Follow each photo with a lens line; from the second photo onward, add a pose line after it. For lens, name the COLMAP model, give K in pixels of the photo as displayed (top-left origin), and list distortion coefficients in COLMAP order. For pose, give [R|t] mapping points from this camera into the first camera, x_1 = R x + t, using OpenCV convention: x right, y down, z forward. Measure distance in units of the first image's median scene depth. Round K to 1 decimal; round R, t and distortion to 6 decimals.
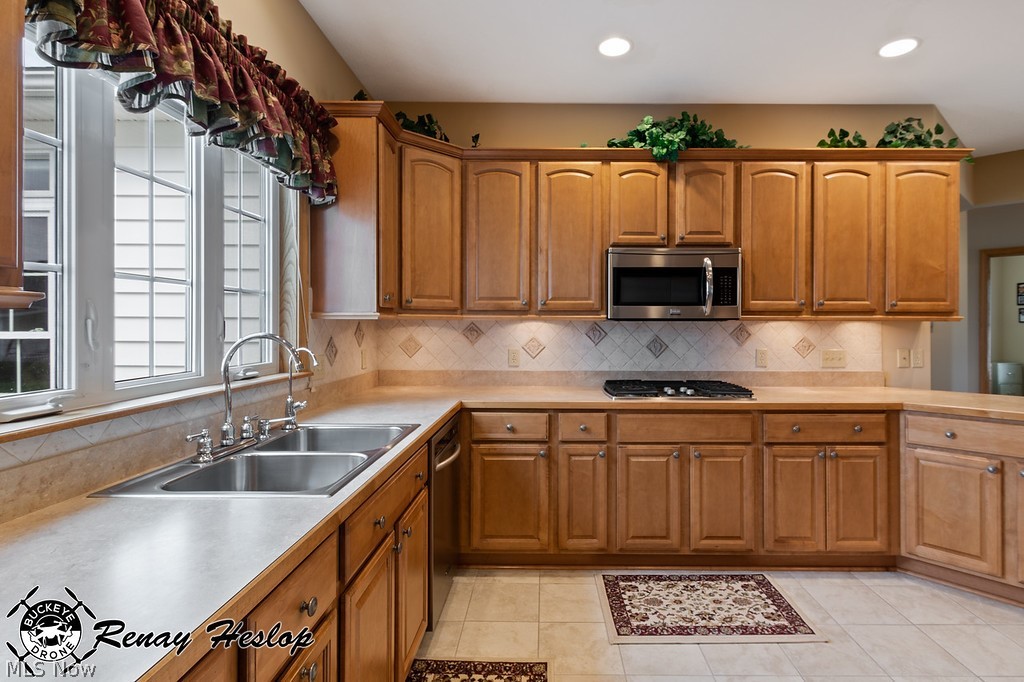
lens RADIAL K [[465.0, 0, 512.8], [0, 465.0, 332.5], [0, 0, 1]] dist [-0.000417, -0.000193]
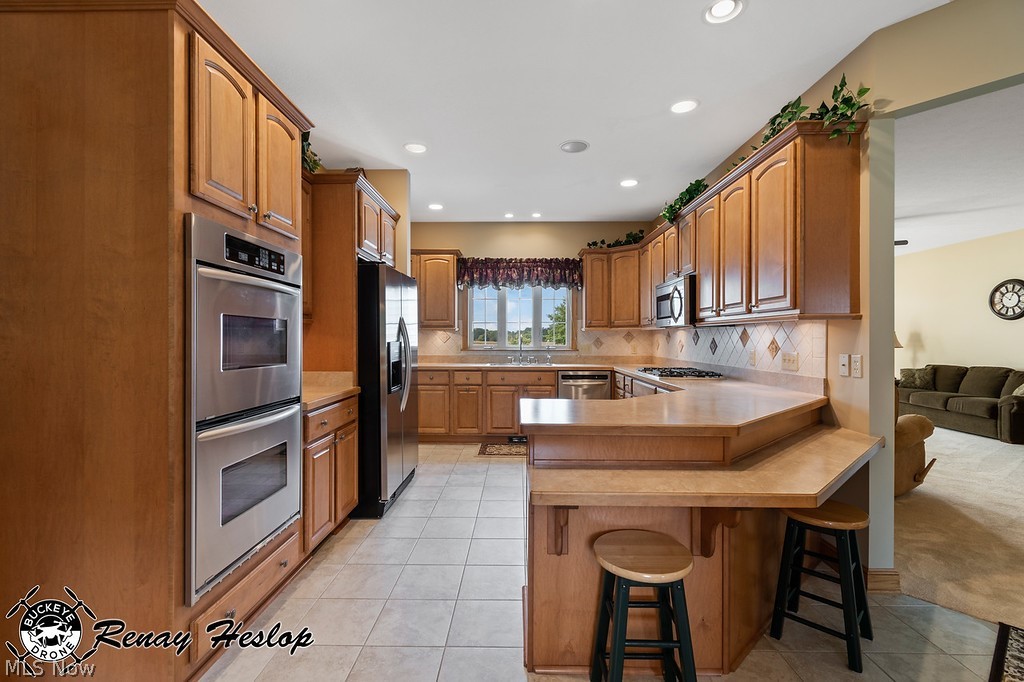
lens RADIAL K [[465.0, 0, 511.5], [0, 465.0, 340.0], [0, 0, 1]] dist [-0.000417, -0.000193]
pose [[-0.006039, 0.001522, -0.999981, 1.933807], [-0.005054, 0.999986, 0.001552, 0.017173], [0.999969, 0.005064, -0.006031, 0.490910]]
